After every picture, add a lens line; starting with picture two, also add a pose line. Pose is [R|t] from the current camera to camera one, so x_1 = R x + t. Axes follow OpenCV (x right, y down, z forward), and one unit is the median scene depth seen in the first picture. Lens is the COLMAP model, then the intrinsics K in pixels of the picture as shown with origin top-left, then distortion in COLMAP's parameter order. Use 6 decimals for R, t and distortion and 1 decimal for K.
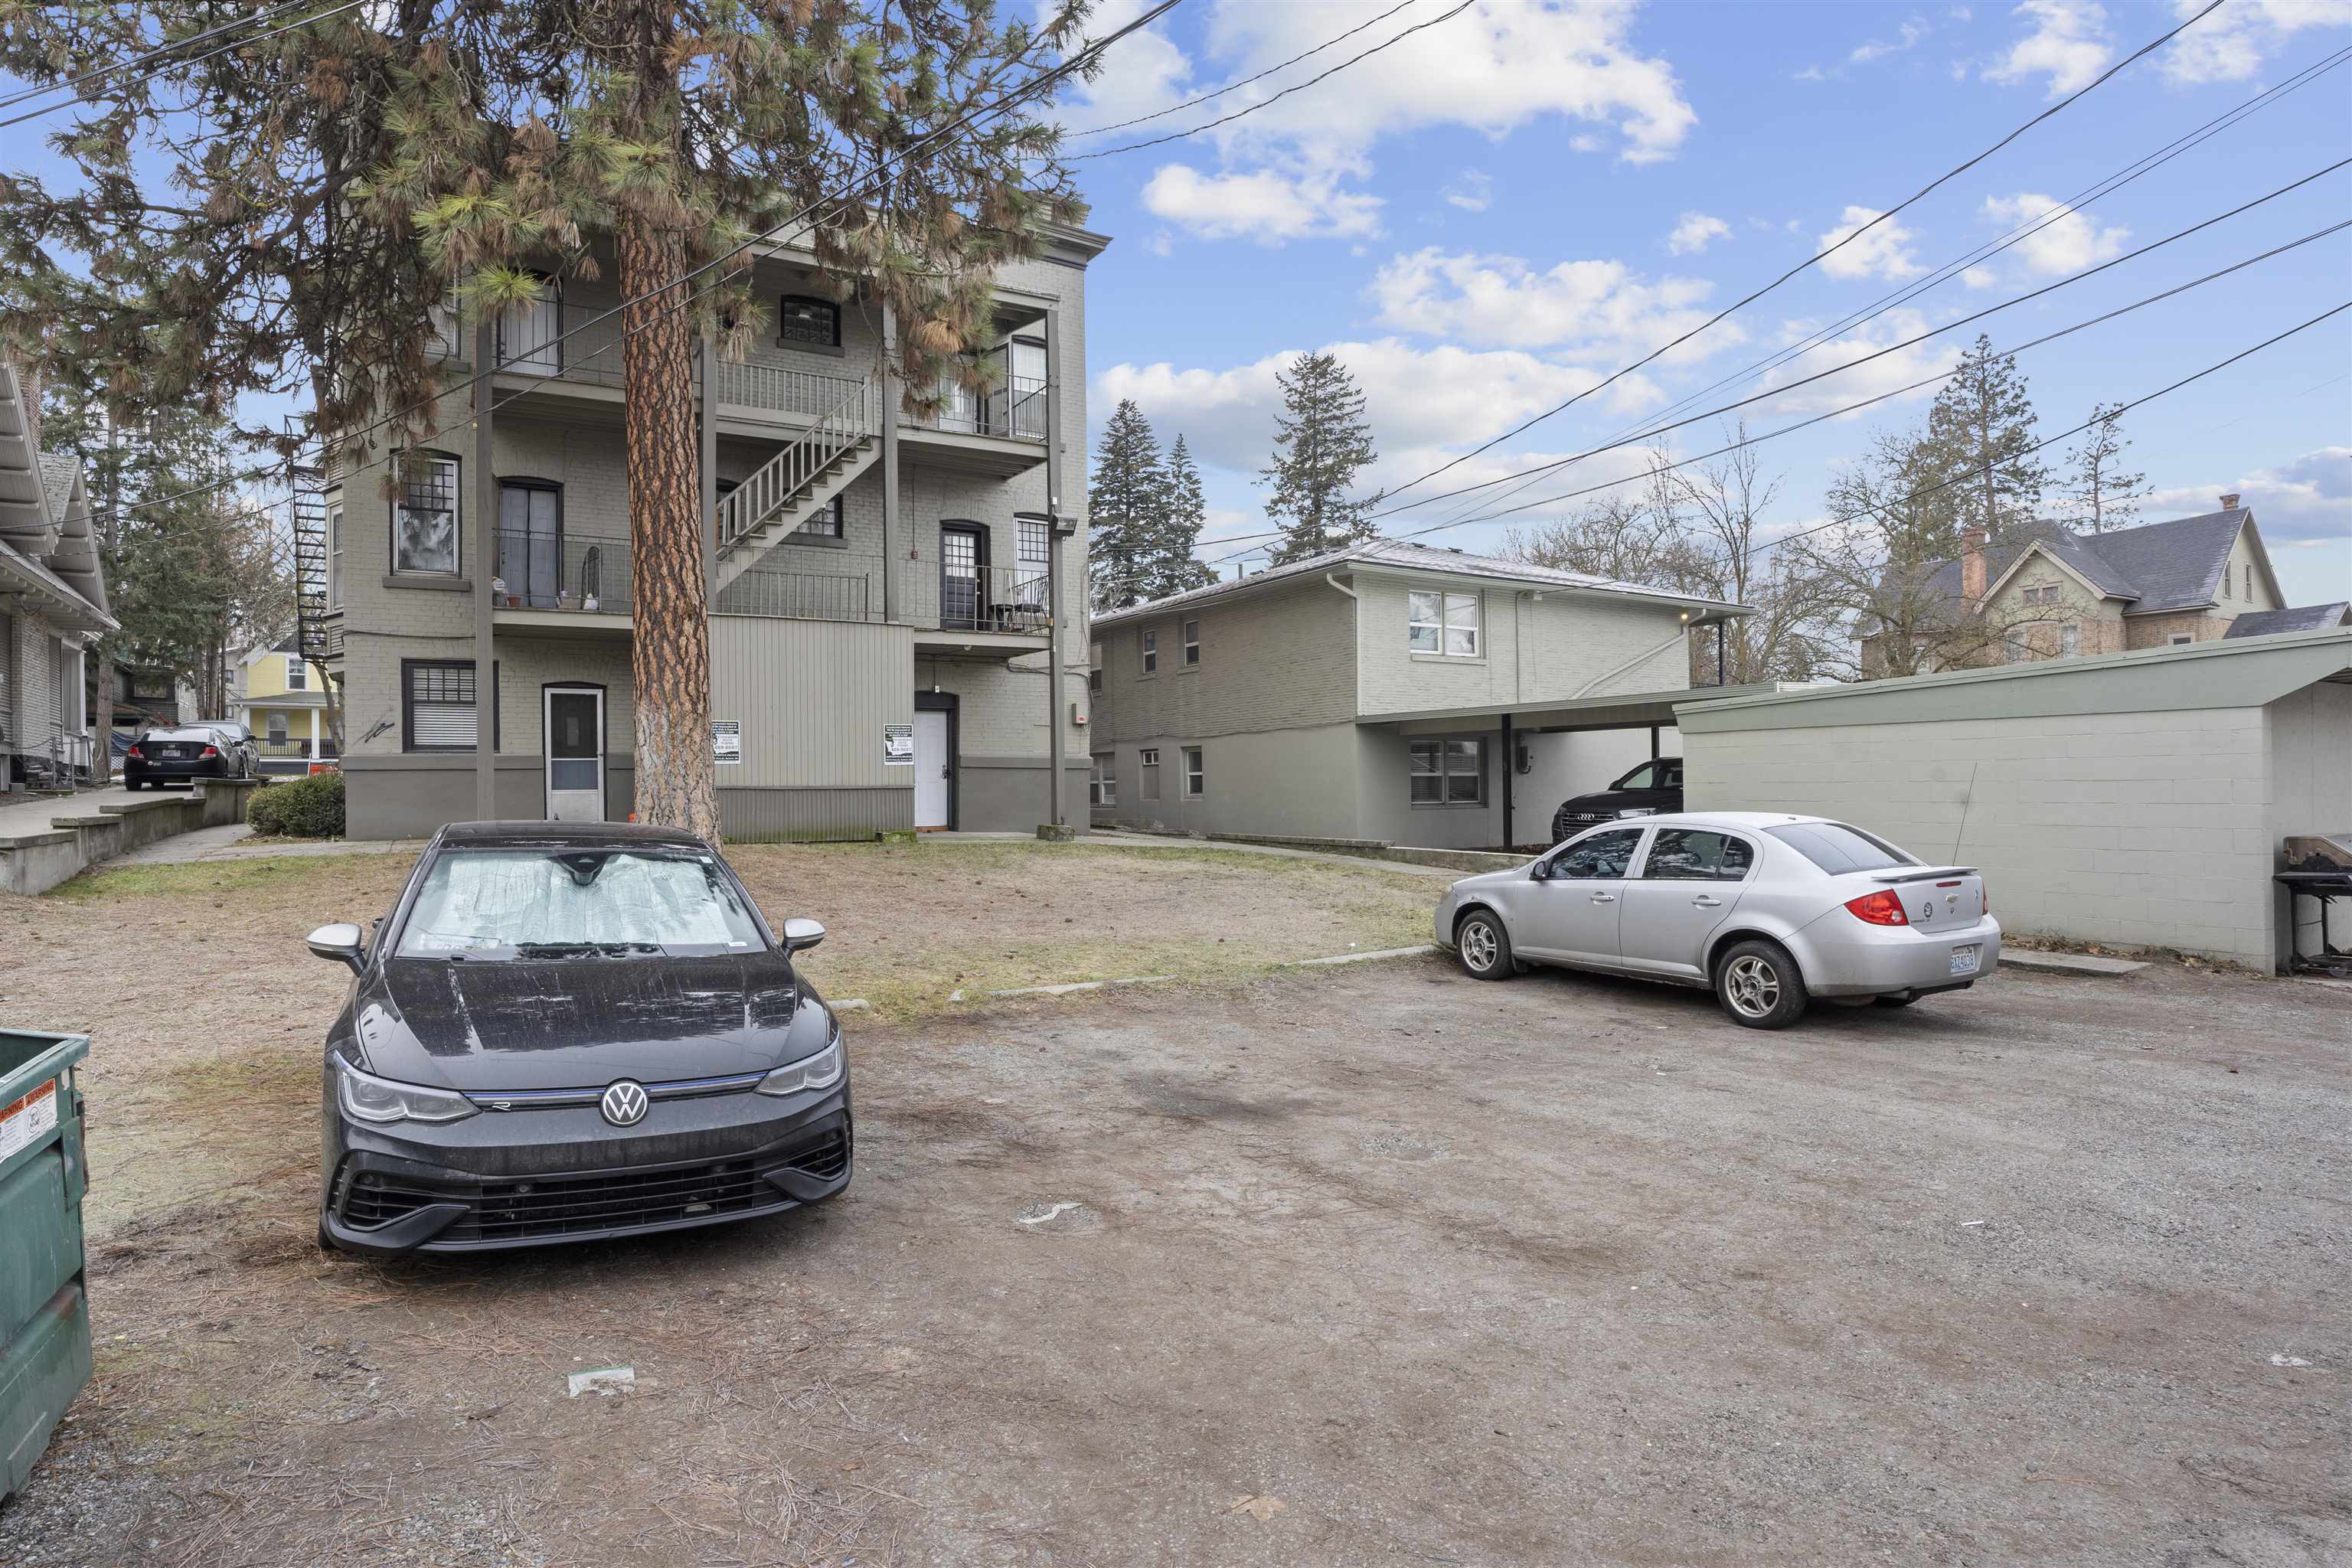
lens RADIAL K [[1283.8, 0, 1176.0], [0, 1283.8, 784.0], [0, 0, 1]] dist [-0.039699, 0.001435]
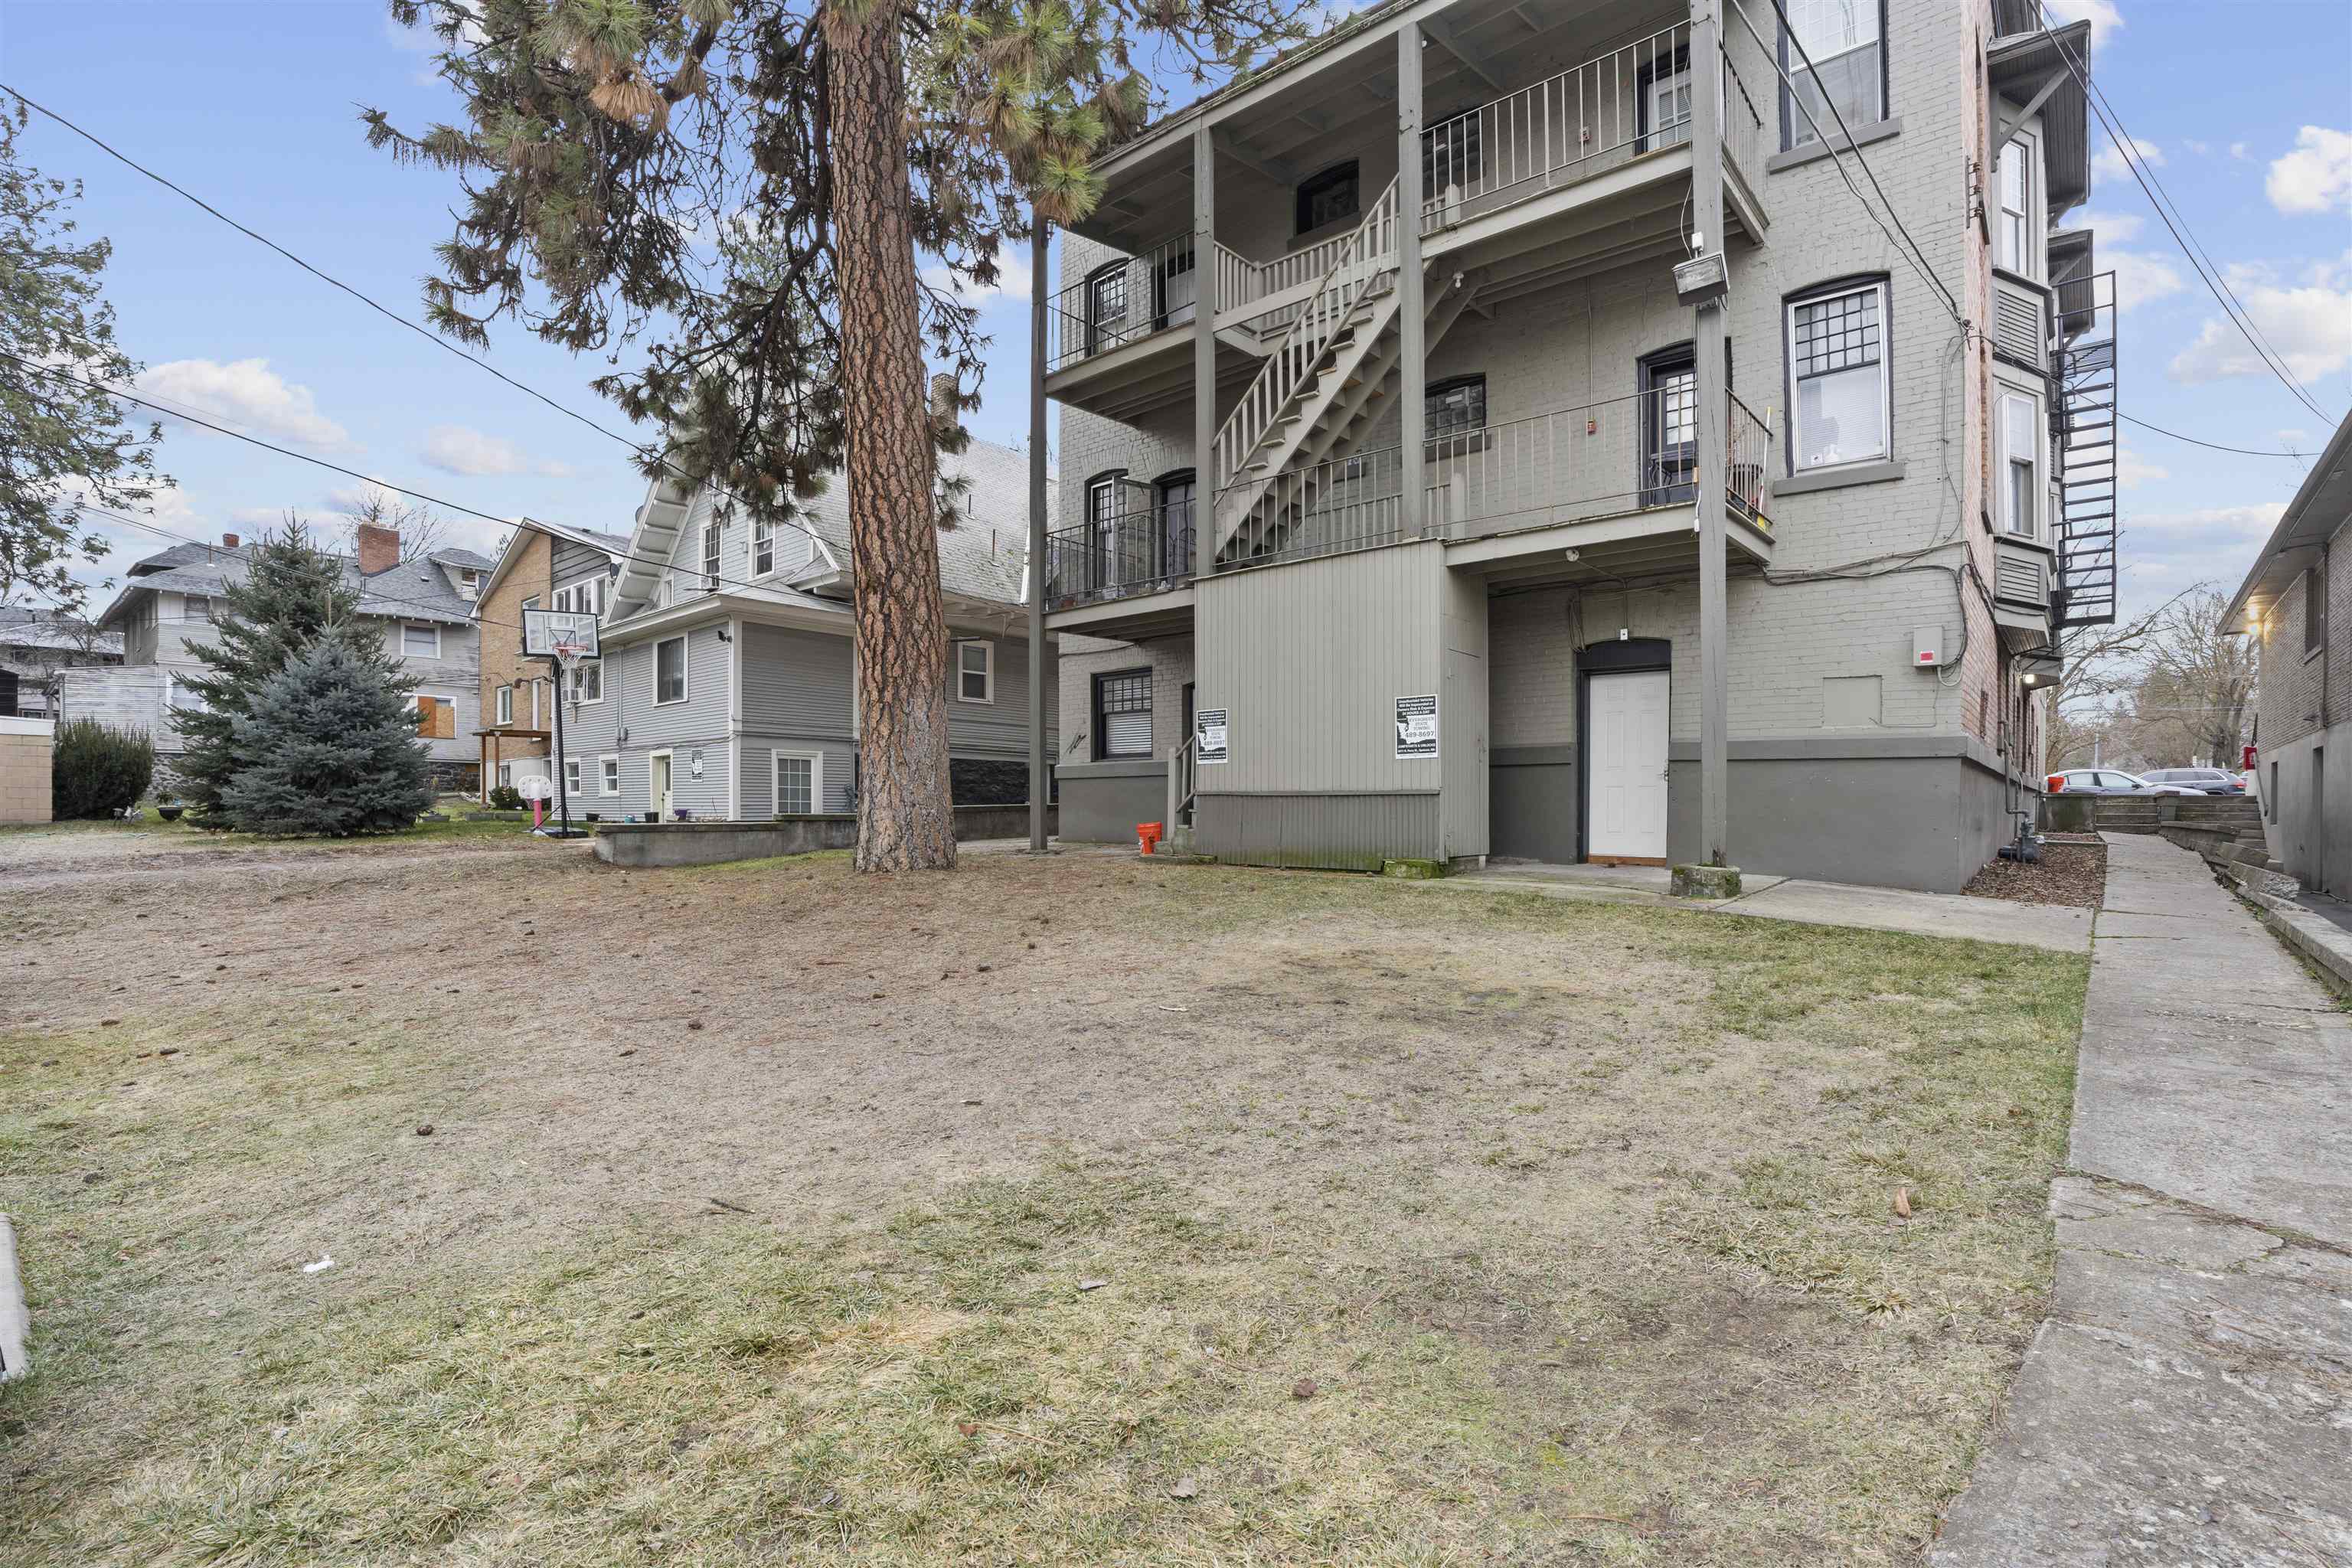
lens RADIAL K [[1112.0, 0, 1171.4], [0, 1112.0, 829.8], [0, 0, 1]] dist [-0.059857, 0.018250]
pose [[0.302584, 0.027465, -0.952727, 0.294067], [-0.002336, 0.999603, 0.028074, 0.006278], [0.953120, -0.006270, 0.302528, 0.734719]]
